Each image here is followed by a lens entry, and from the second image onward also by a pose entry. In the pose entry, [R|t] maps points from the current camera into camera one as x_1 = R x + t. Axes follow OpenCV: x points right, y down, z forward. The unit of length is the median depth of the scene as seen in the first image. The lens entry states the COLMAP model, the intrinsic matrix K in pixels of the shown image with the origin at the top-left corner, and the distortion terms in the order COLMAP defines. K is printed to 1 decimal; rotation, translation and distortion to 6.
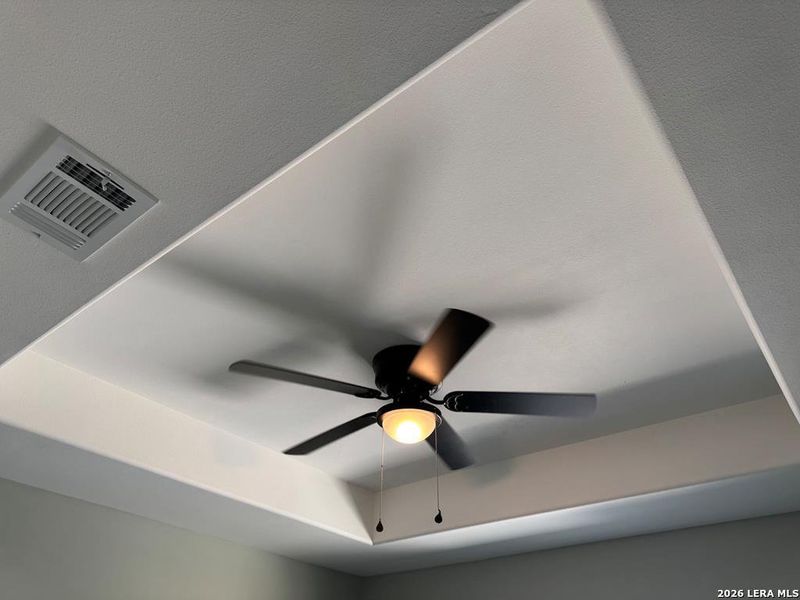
lens RADIAL K [[567.8, 0, 403.3], [0, 567.8, 300.5], [0, 0, 1]] dist [0.029899, -0.024495]
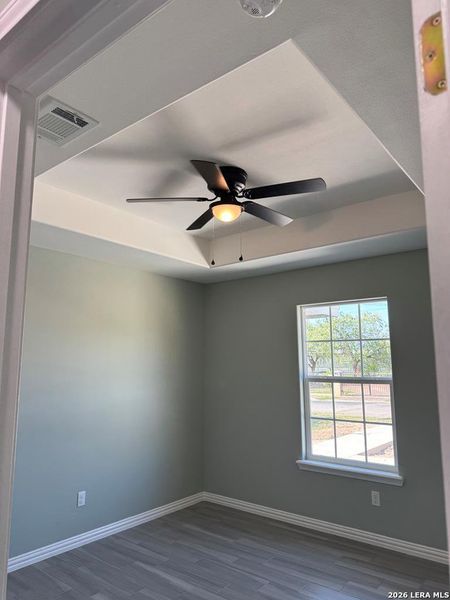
lens RADIAL K [[425.8, 0, 221.3], [0, 425.8, 299.6], [0, 0, 1]] dist [0.029899, -0.024495]
pose [[0.999394, -0.024778, -0.024456, 0.020329], [0.033363, 0.882355, 0.469401, -0.187349], [0.009948, -0.469932, 0.882647, -0.385511]]
